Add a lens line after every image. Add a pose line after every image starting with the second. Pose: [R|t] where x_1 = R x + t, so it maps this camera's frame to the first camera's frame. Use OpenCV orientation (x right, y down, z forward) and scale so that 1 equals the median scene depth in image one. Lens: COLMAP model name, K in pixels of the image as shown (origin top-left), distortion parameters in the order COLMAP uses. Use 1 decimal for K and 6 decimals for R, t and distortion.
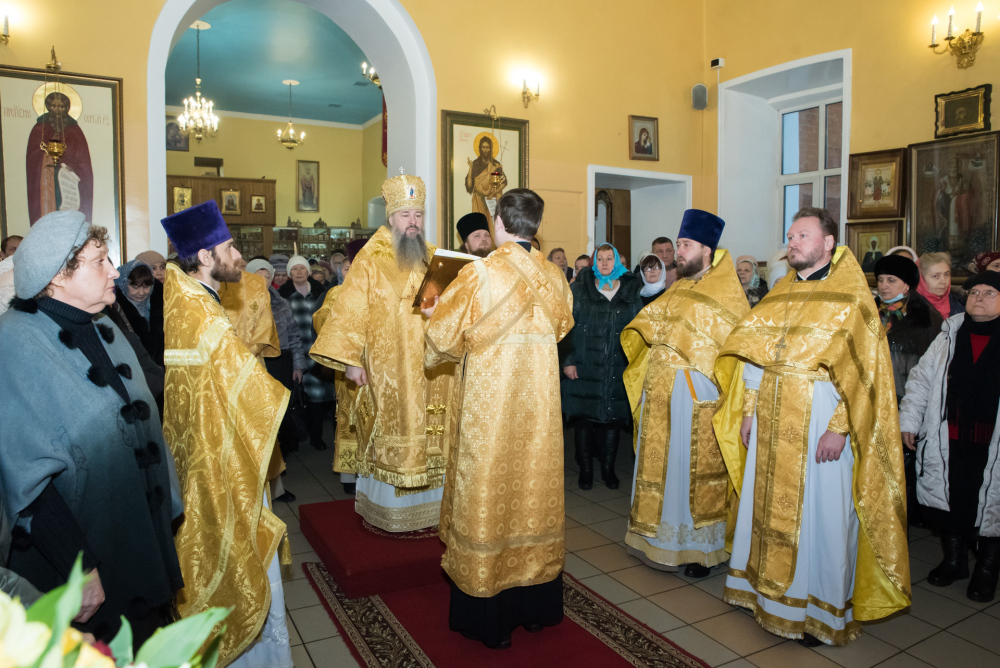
lens RADIAL K [[698.1, 0, 500.0], [0, 698.1, 330.3], [0, 0, 1]] dist [-0.135840, 0.095649]
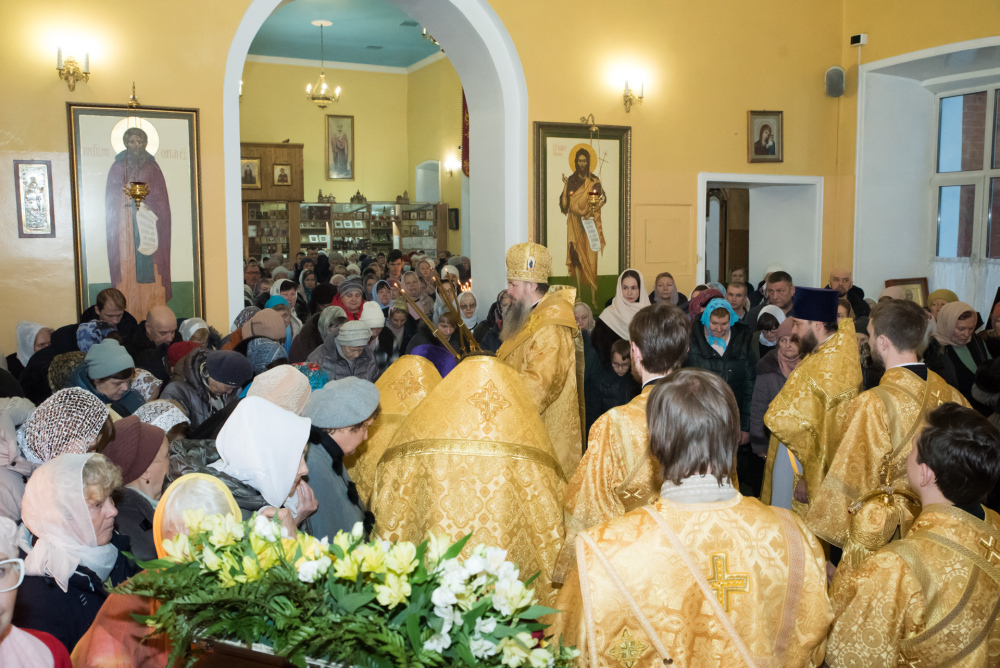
lens RADIAL K [[937.1, 0, 500.0], [0, 937.1, 334.0], [0, 0, 1]] dist [-0.062374, 0.145920]
pose [[0.996820, 0.003598, -0.079604, -0.029560], [-0.001620, 0.999689, 0.024893, -0.071389], [0.079669, -0.024685, 0.996516, -0.209080]]
